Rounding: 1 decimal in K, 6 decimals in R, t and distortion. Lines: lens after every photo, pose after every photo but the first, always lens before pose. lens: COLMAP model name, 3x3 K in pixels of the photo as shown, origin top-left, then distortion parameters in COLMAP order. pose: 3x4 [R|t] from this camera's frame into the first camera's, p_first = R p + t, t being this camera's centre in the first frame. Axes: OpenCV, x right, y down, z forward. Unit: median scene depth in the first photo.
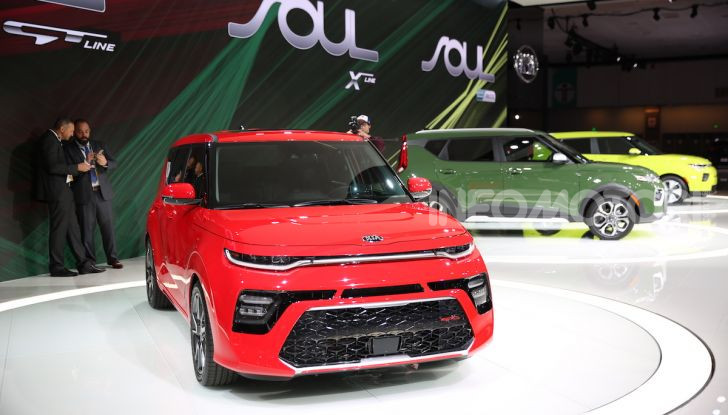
lens RADIAL K [[928.7, 0, 364.9], [0, 928.7, 204.1], [0, 0, 1]] dist [0.097061, 0.000000]
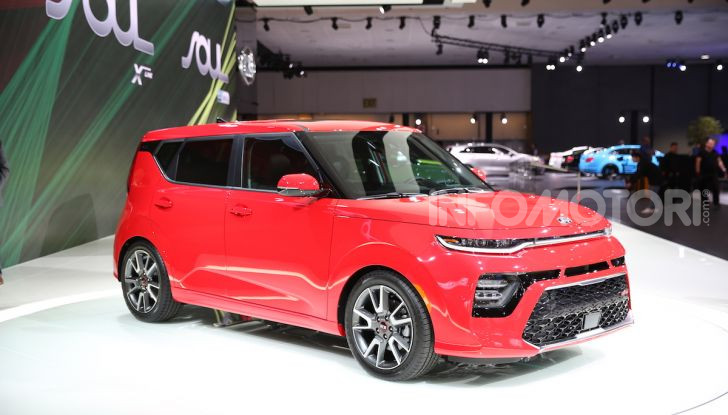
lens RADIAL K [[981.4, 0, 363.8], [0, 981.4, 213.5], [0, 0, 1]] dist [0.175675, 0.000000]
pose [[0.894150, -0.029650, 0.446785, -0.249114], [0.032326, 0.999476, 0.001635, 0.007540], [-0.446600, 0.012981, 0.894640, 0.040391]]
